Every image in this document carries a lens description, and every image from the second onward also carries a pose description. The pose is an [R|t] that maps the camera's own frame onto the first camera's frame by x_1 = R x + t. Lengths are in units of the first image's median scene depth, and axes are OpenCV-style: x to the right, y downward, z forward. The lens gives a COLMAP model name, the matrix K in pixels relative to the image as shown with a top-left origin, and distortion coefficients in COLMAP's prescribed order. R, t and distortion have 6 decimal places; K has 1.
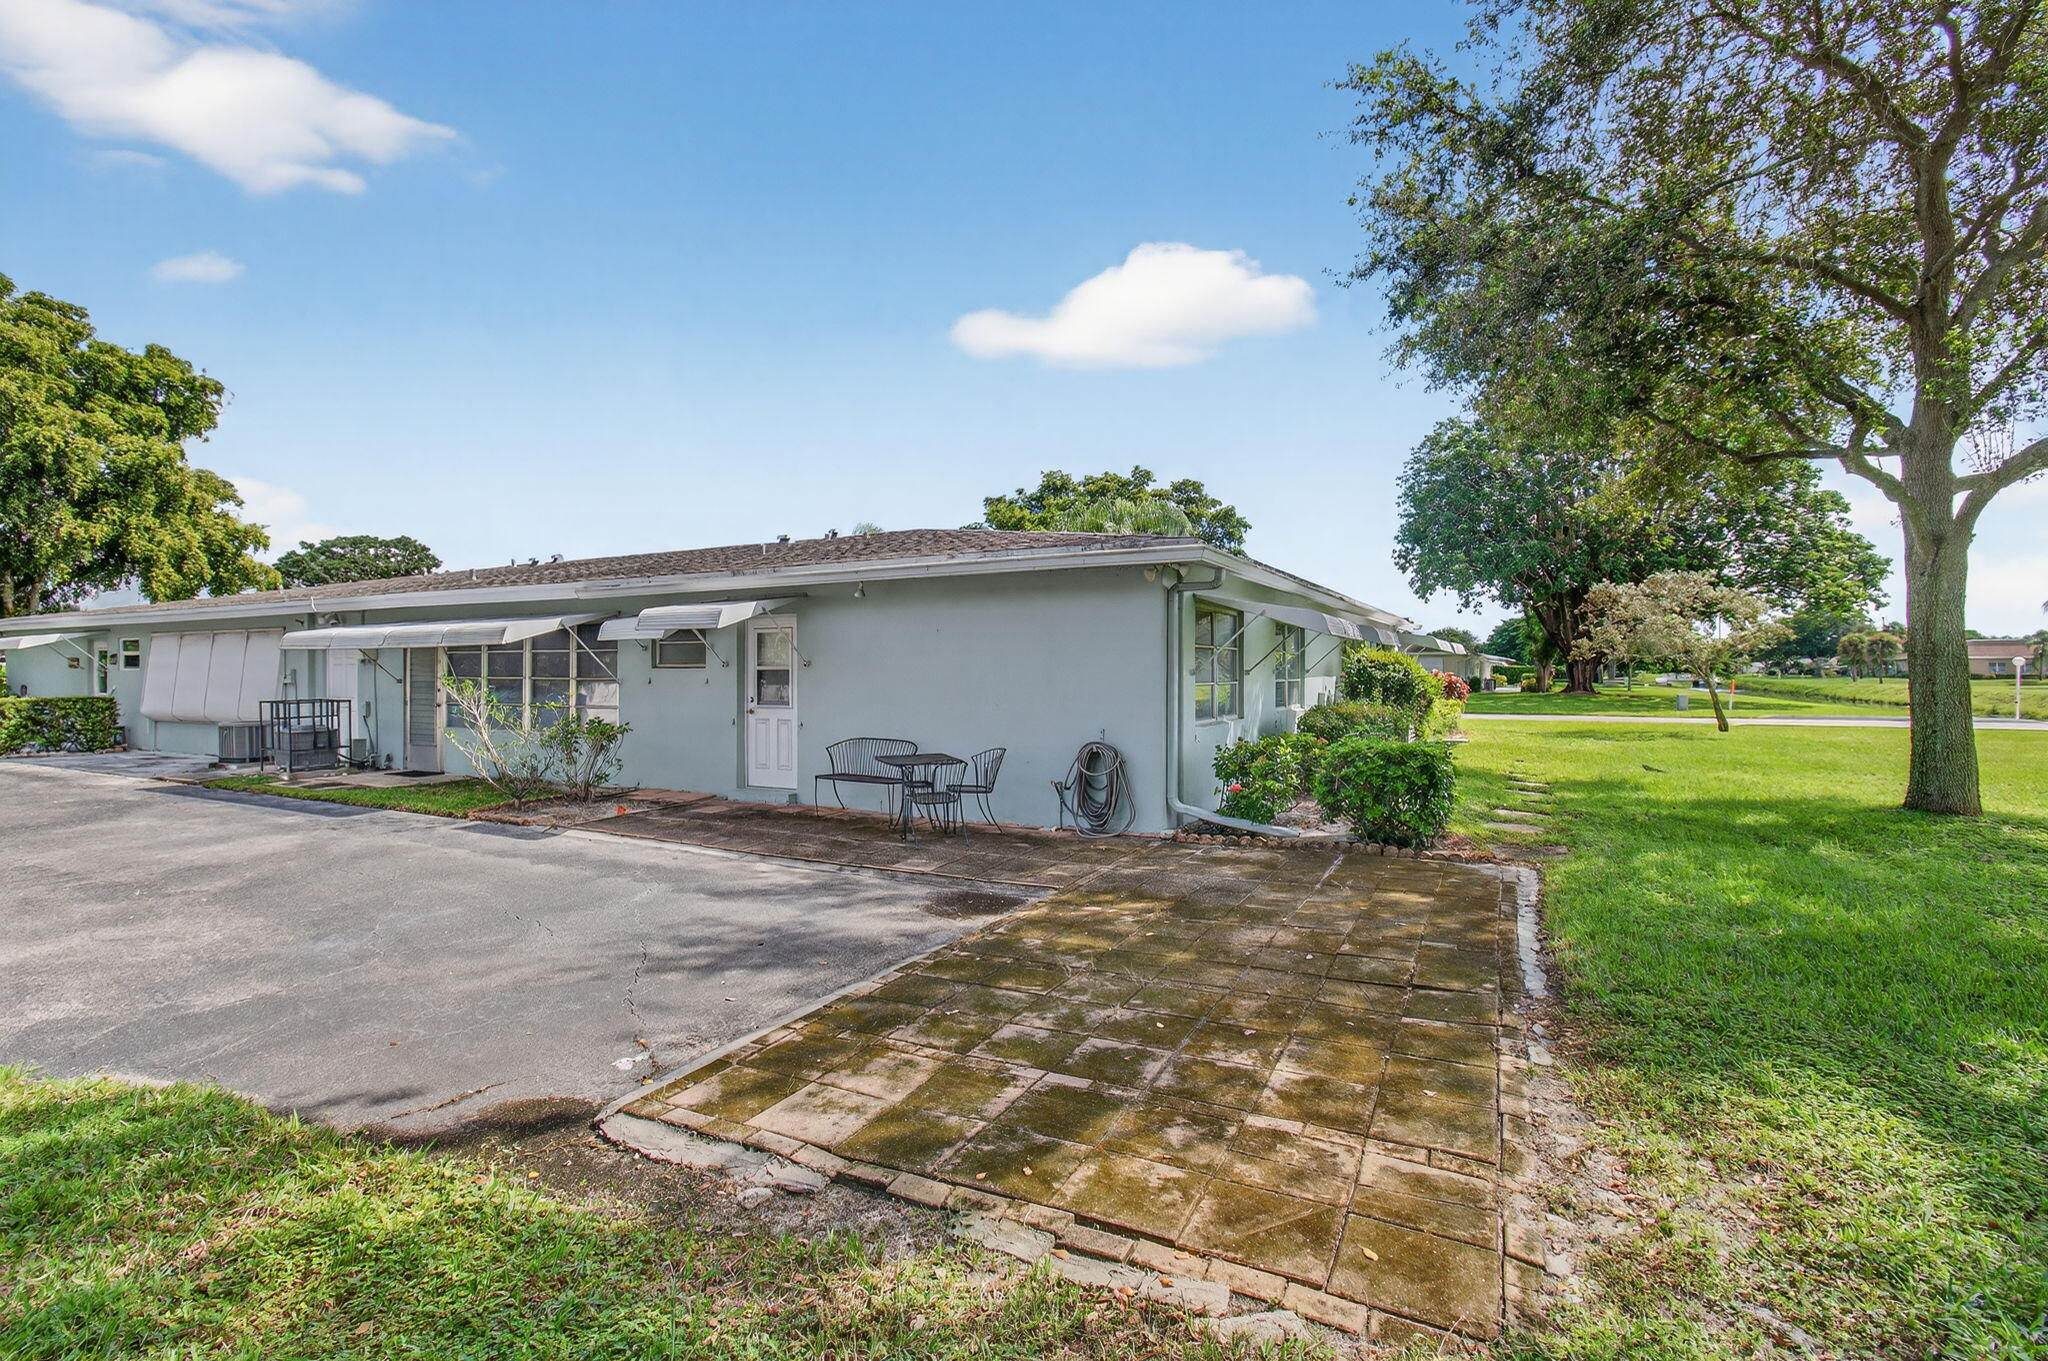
lens RADIAL K [[911.1, 0, 1024.0], [0, 911.1, 680.5], [0, 0, 1]] dist [-0.026504, 0.000564]
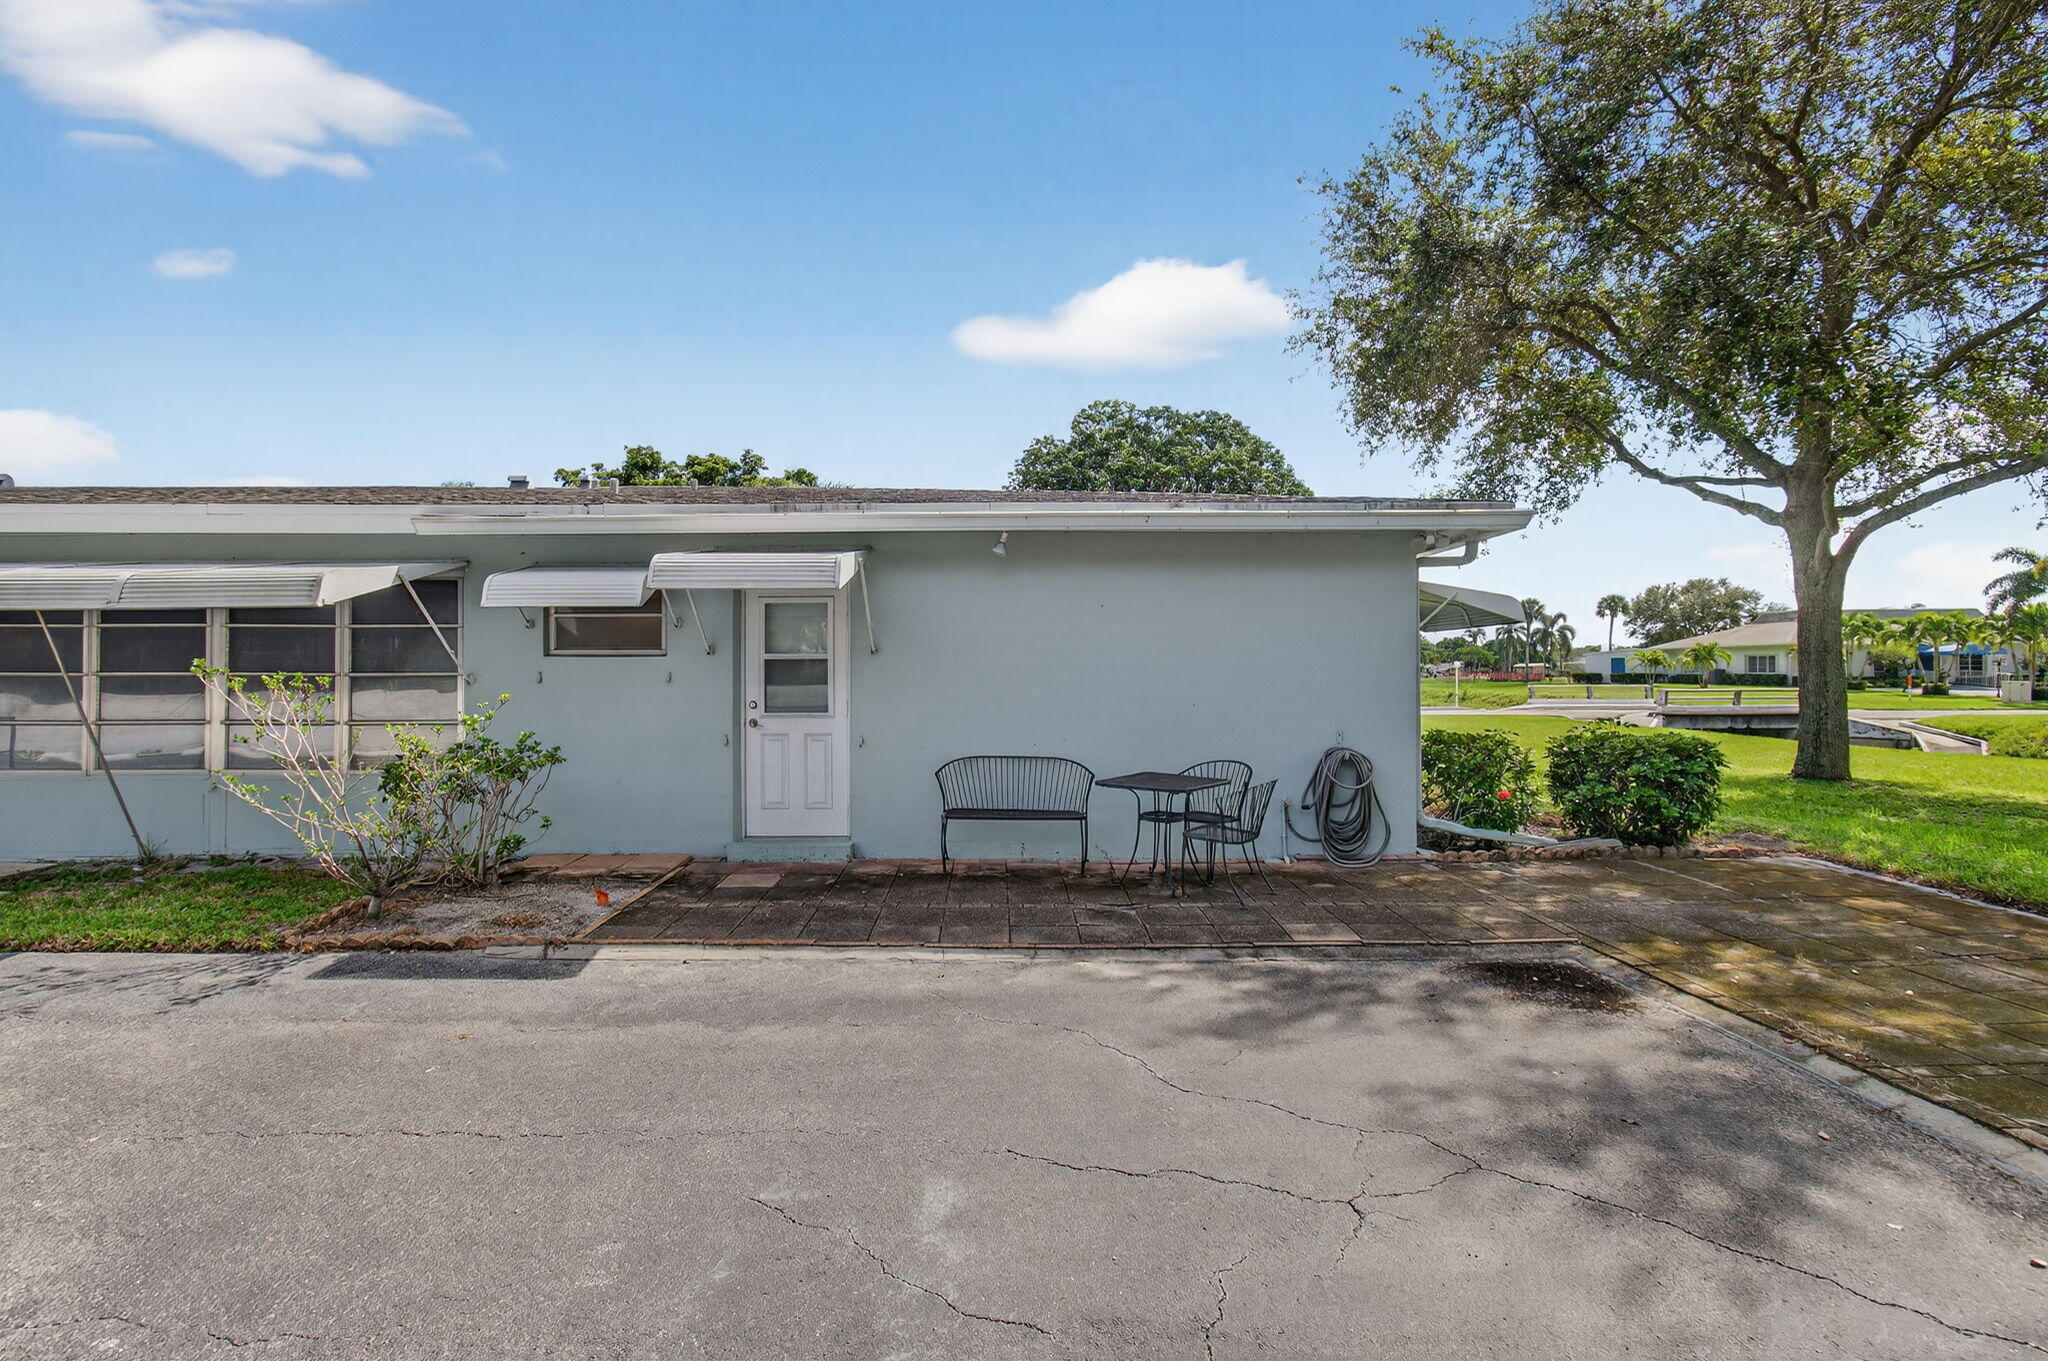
lens RADIAL K [[916.8, 0, 992.5], [0, 916.8, 676.8], [0, 0, 1]] dist [-0.009180, 0.000427]
pose [[0.889307, -0.003854, 0.457295, -0.844939], [0.007118, 0.999960, -0.005416, 0.009745], [-0.457256, 0.008072, 0.889298, 0.625696]]
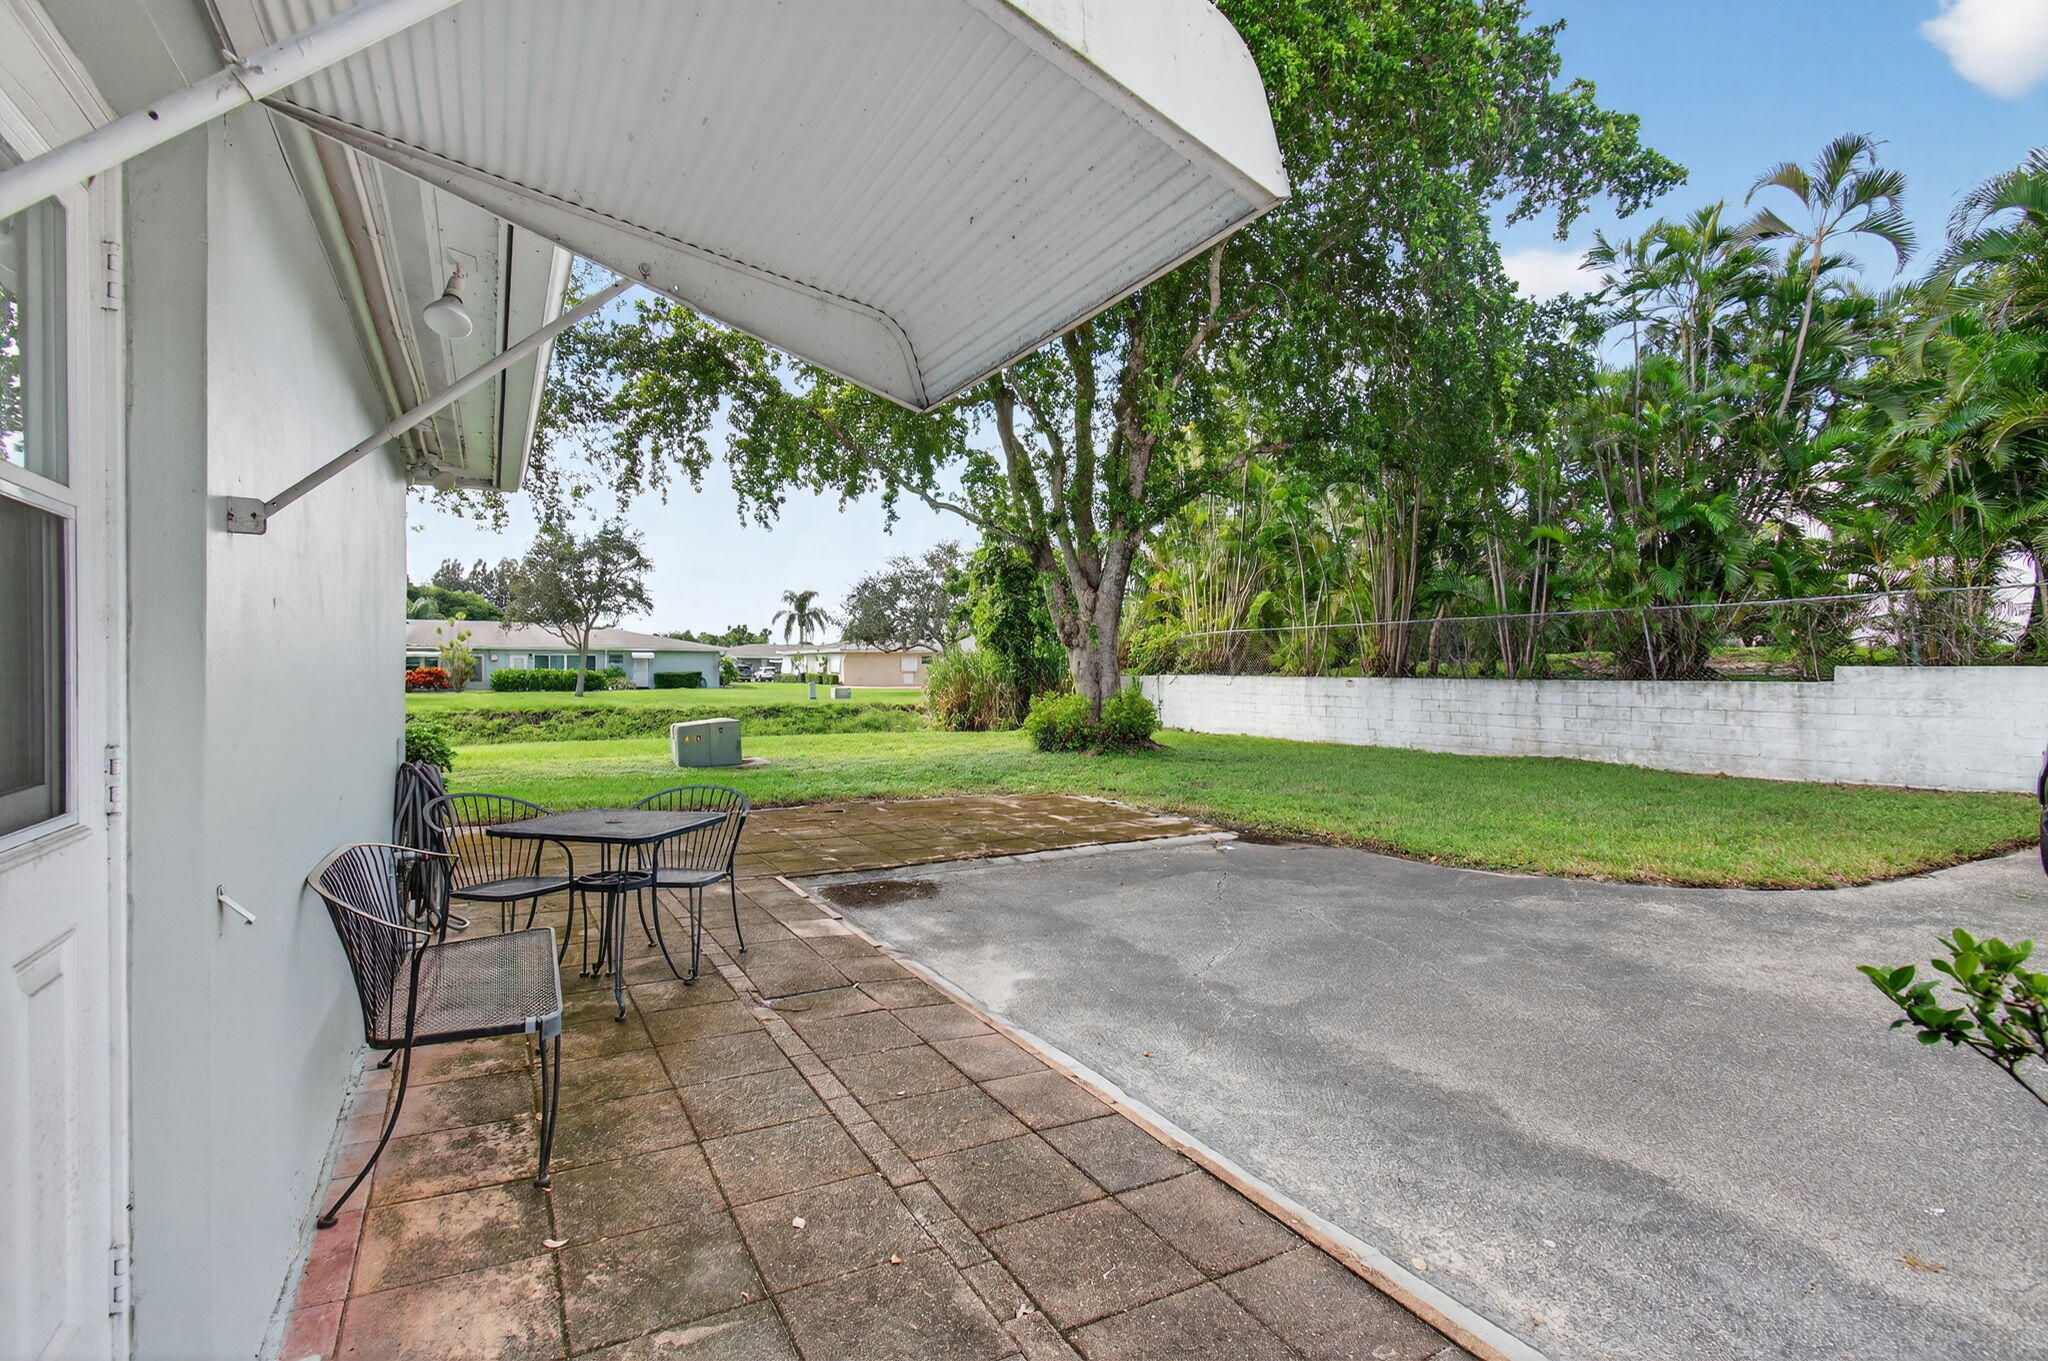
lens RADIAL K [[985.4, 0, 1001.9], [0, 985.4, 684.2], [0, 0, 1]] dist [0.014477, -0.000330]
pose [[-0.826376, -0.012744, 0.562974, -0.800289], [0.004216, 0.999576, 0.028815, 0.005386], [-0.563103, 0.026185, -0.825972, 1.944810]]
